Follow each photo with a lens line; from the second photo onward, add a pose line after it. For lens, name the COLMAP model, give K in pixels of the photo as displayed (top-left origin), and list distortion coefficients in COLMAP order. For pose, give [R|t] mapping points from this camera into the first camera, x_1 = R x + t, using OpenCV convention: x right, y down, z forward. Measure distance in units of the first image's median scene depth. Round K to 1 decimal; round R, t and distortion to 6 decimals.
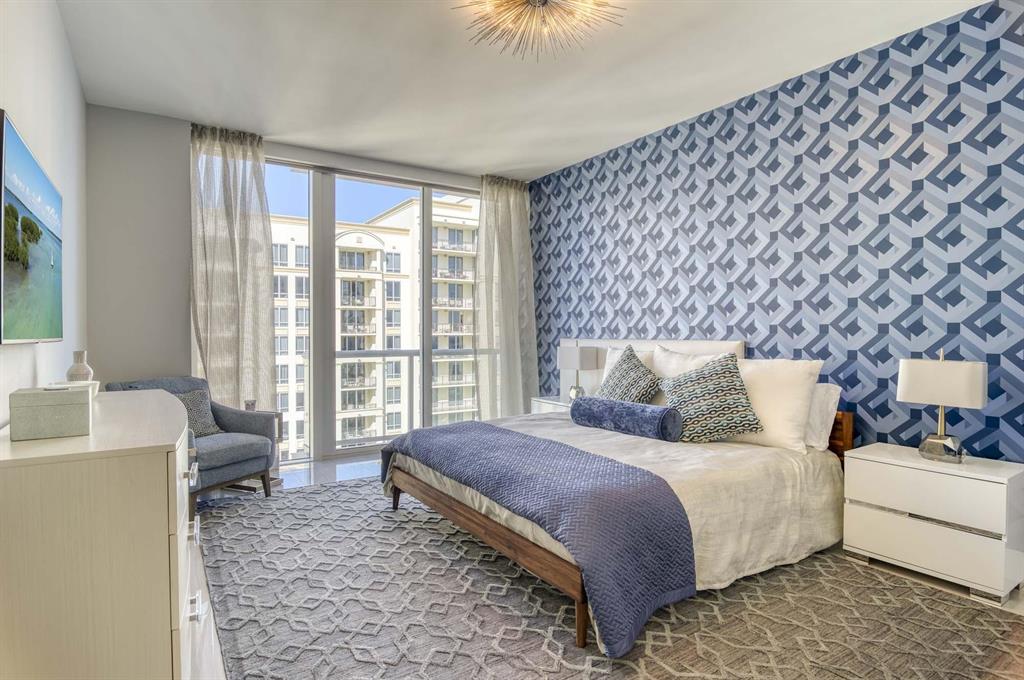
lens RADIAL K [[550.9, 0, 534.6], [0, 550.9, 338.5], [0, 0, 1]] dist [-0.007652, -0.008696]
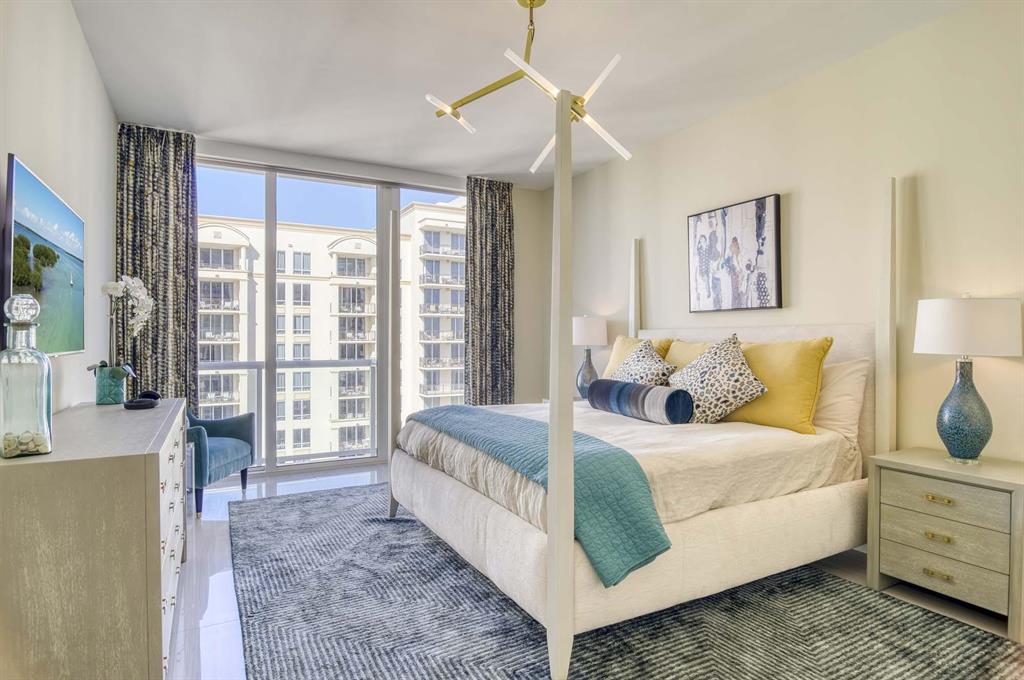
lens RADIAL K [[550.9, 0, 537.6], [0, 550.9, 335.3], [0, 0, 1]] dist [-0.007652, -0.008696]
pose [[0.998196, -0.001555, -0.060021, 1.604591], [0.000433, 0.999825, -0.018698, -0.018174], [0.060040, 0.018638, 0.998022, 1.067577]]
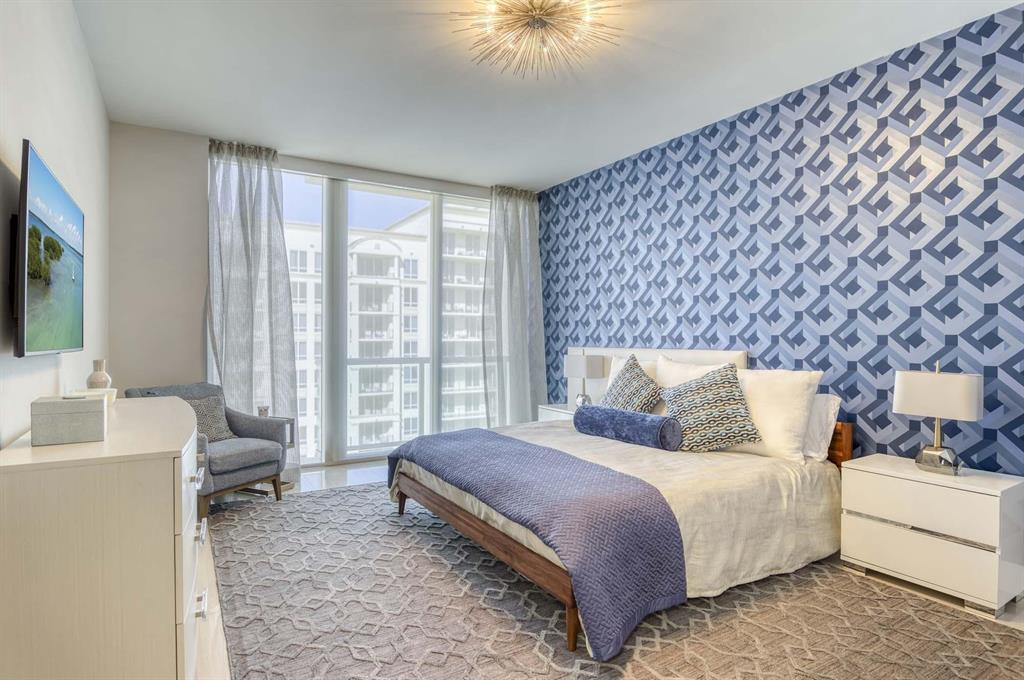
lens RADIAL K [[550.9, 0, 535.2], [0, 550.9, 339.7], [0, 0, 1]] dist [-0.007652, -0.008696]
pose [[0.999580, 0.003778, -0.028743, 0.016254], [-0.004032, 0.999953, -0.008782, -0.004238], [0.028708, 0.008894, 0.999548, -0.013178]]
